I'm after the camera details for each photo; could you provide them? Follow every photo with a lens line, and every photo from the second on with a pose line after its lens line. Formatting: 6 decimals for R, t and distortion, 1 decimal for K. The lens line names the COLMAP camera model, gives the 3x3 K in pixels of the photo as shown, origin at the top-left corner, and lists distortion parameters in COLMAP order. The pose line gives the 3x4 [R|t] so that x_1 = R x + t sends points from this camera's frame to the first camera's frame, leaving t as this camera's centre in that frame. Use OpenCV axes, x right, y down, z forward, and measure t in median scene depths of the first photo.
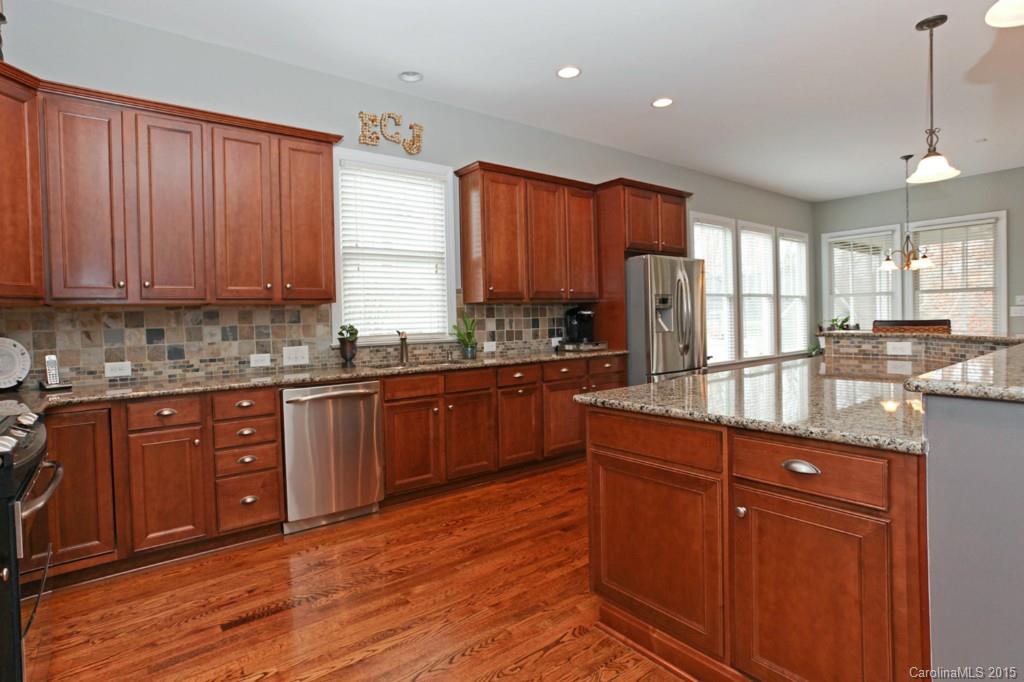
lens RADIAL K [[536.2, 0, 500.1], [0, 536.2, 331.0], [0, 0, 1]] dist [-0.035375, 0.000148]
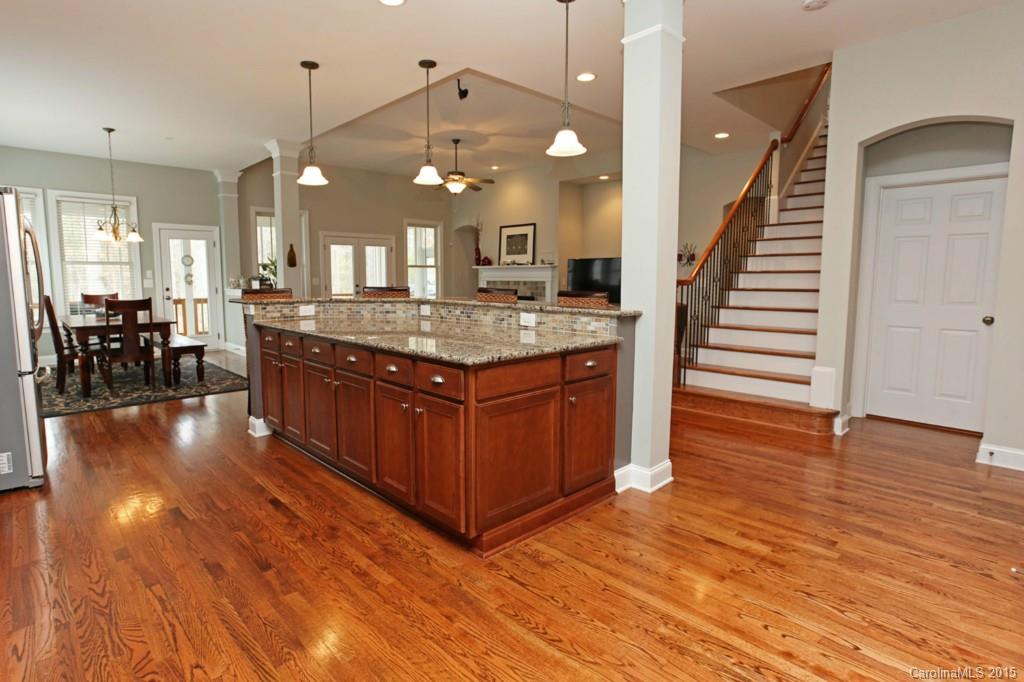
lens RADIAL K [[522.2, 0, 484.3], [0, 522.2, 331.3], [0, 0, 1]] dist [-0.039438, 0.019449]
pose [[-0.098356, -0.081275, 0.991827, -0.516579], [0.028906, 0.996005, 0.084484, -0.010502], [-0.994731, 0.036979, -0.095614, 0.643094]]
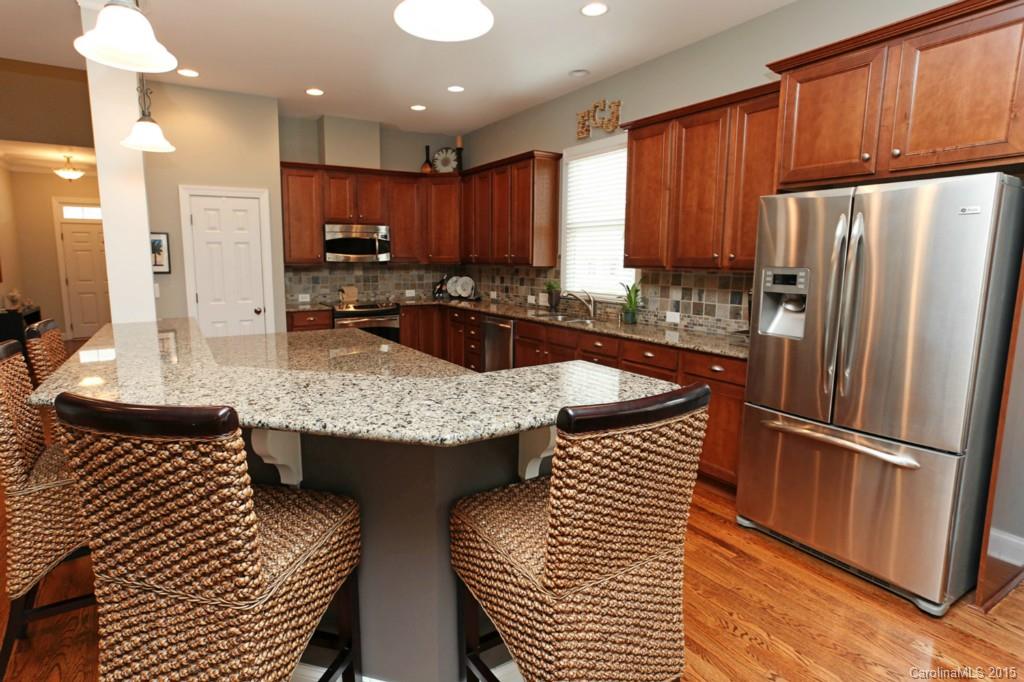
lens RADIAL K [[522.2, 0, 480.2], [0, 522.2, 323.6], [0, 0, 1]] dist [-0.039438, 0.019449]
pose [[-0.115418, 0.148426, -0.982165, 1.110364], [-0.023462, 0.988090, 0.152079, -0.108575], [0.993040, 0.040596, -0.110561, 0.974572]]
